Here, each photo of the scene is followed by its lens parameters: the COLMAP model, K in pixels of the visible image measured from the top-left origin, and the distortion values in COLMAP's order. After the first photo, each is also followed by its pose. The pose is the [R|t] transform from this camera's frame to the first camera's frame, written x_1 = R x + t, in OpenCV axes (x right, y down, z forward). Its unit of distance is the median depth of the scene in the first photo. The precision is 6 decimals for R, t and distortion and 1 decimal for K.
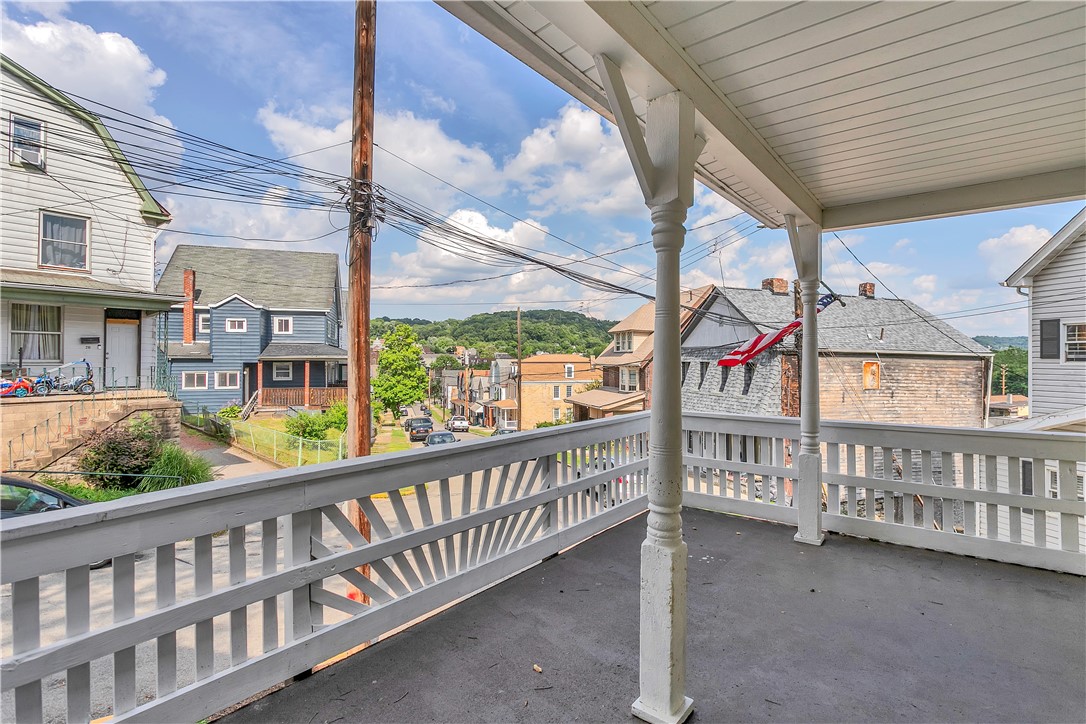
lens RADIAL K [[524.6, 0, 549.0], [0, 524.6, 356.5], [0, 0, 1]] dist [-0.003720, -0.000513]
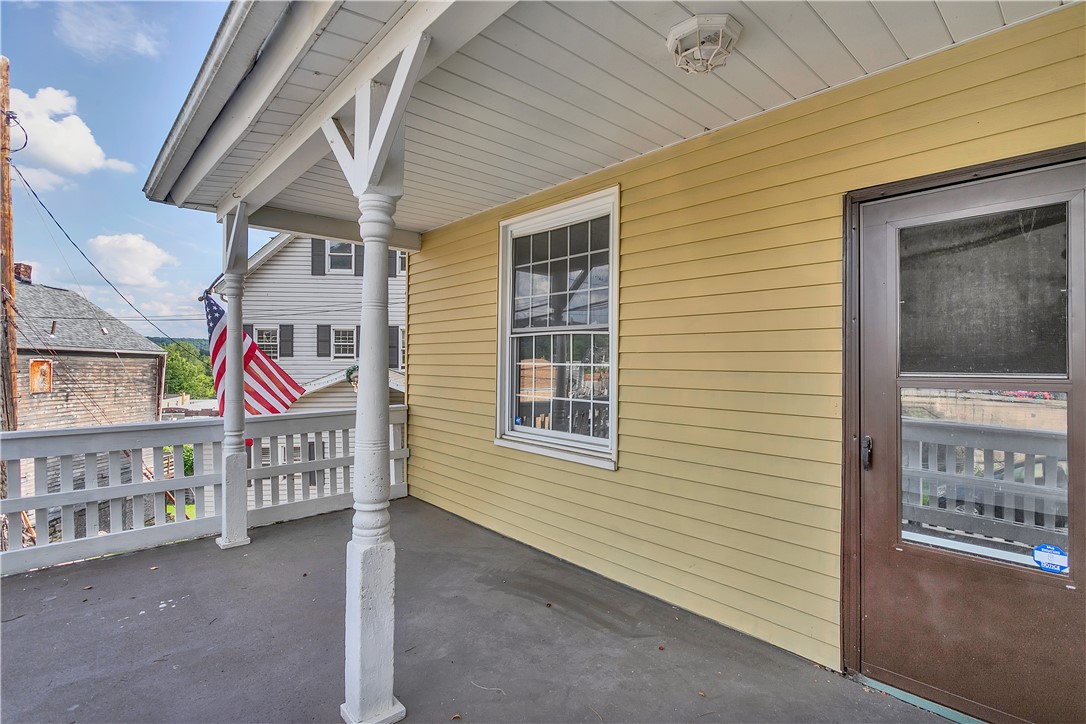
lens RADIAL K [[524.6, 0, 549.5], [0, 524.6, 361.0], [0, 0, 1]] dist [-0.003720, -0.000513]
pose [[0.165963, -0.006265, 0.986112, -0.279498], [-0.005293, 0.999960, 0.007243, 0.003722], [-0.986118, -0.006421, 0.165924, 0.210963]]
